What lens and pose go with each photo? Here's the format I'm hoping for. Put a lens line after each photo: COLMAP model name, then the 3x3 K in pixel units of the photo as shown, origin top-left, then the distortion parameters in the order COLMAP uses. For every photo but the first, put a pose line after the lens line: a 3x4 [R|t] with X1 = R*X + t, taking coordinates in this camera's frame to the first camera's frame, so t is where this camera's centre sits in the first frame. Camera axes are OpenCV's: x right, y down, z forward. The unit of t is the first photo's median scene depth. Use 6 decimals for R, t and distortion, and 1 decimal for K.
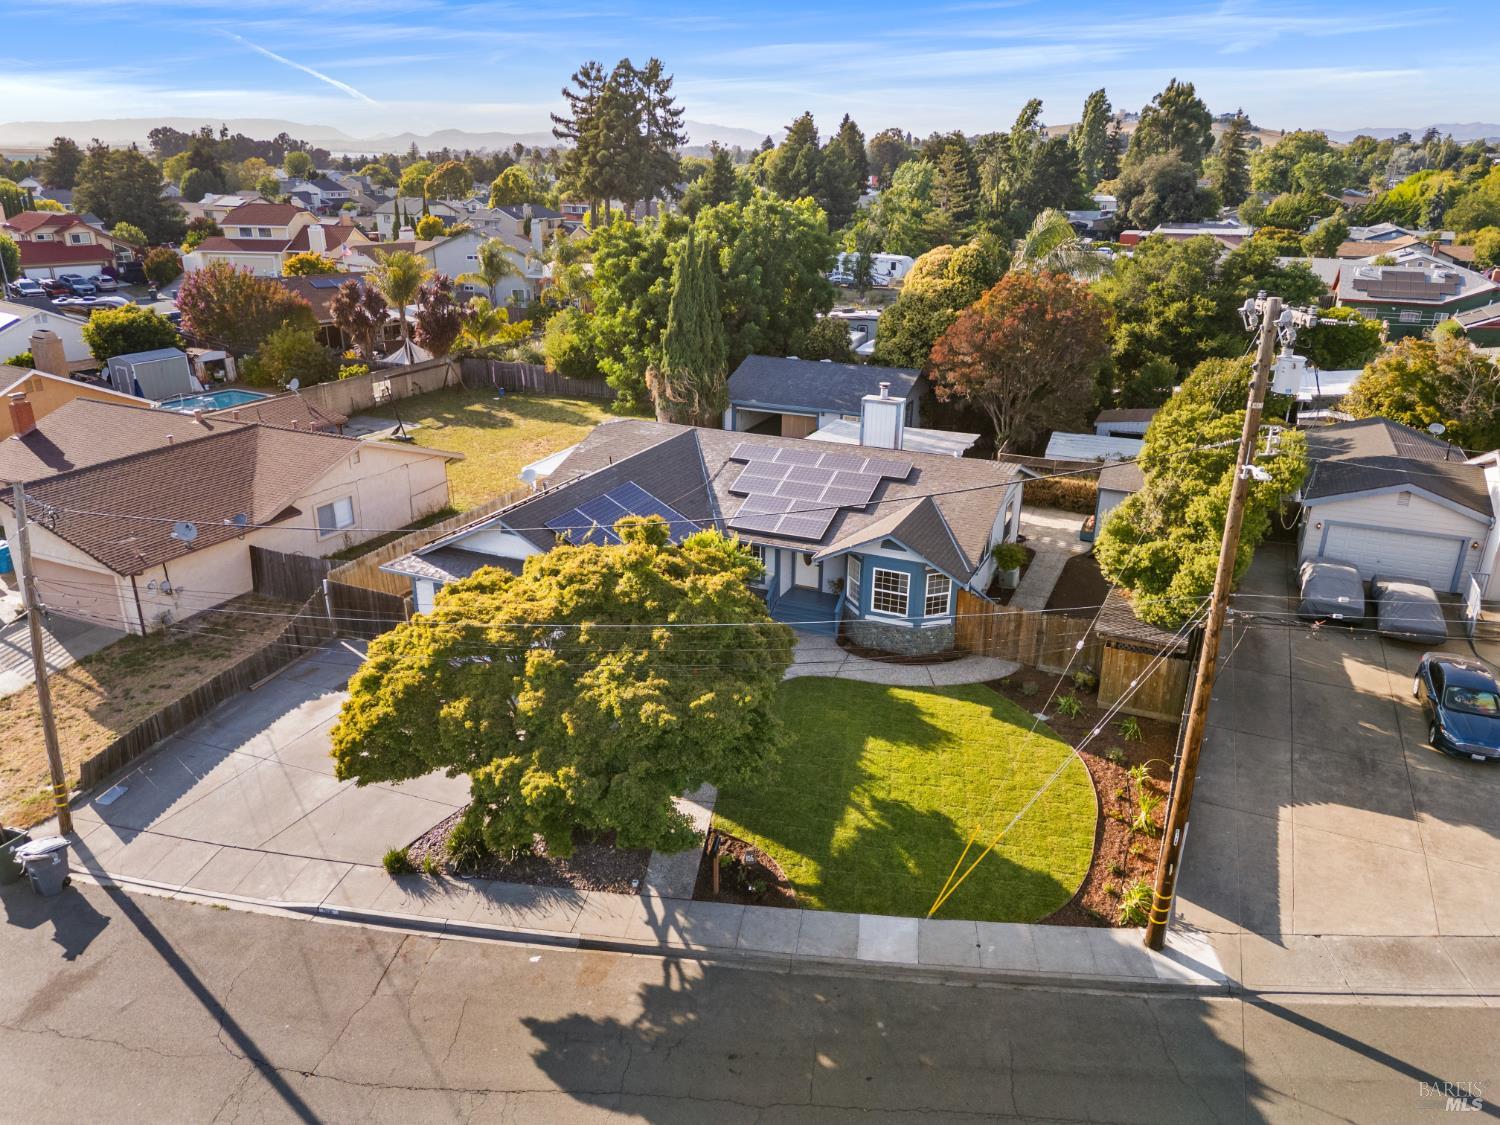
lens RADIAL K [[1063.1, 0, 750.0], [0, 1063.1, 562.5], [0, 0, 1]] dist [0.064730, -0.059275]
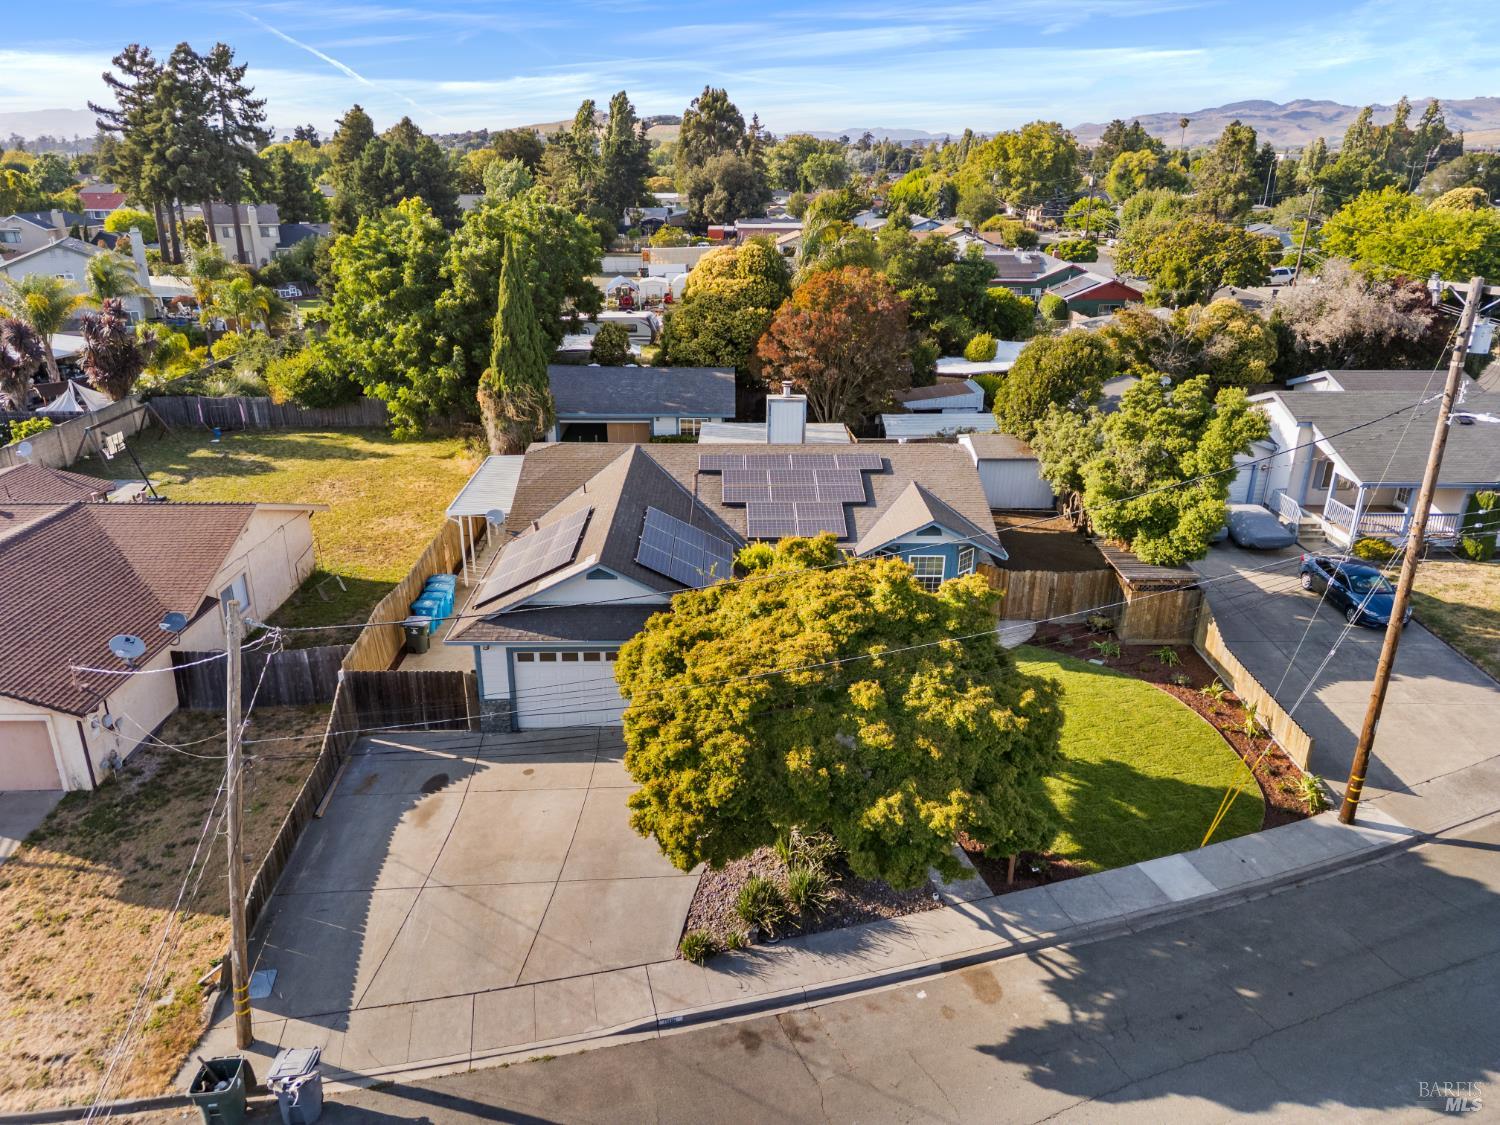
lens RADIAL K [[1051.0, 0, 750.0], [0, 1051.0, 562.5], [0, 0, 1]] dist [0.073128, -0.070231]
pose [[0.902647, -0.155591, 0.401273, -0.379893], [0.153186, 0.987455, 0.038293, -0.044760], [-0.402197, 0.026904, 0.915158, 0.096443]]
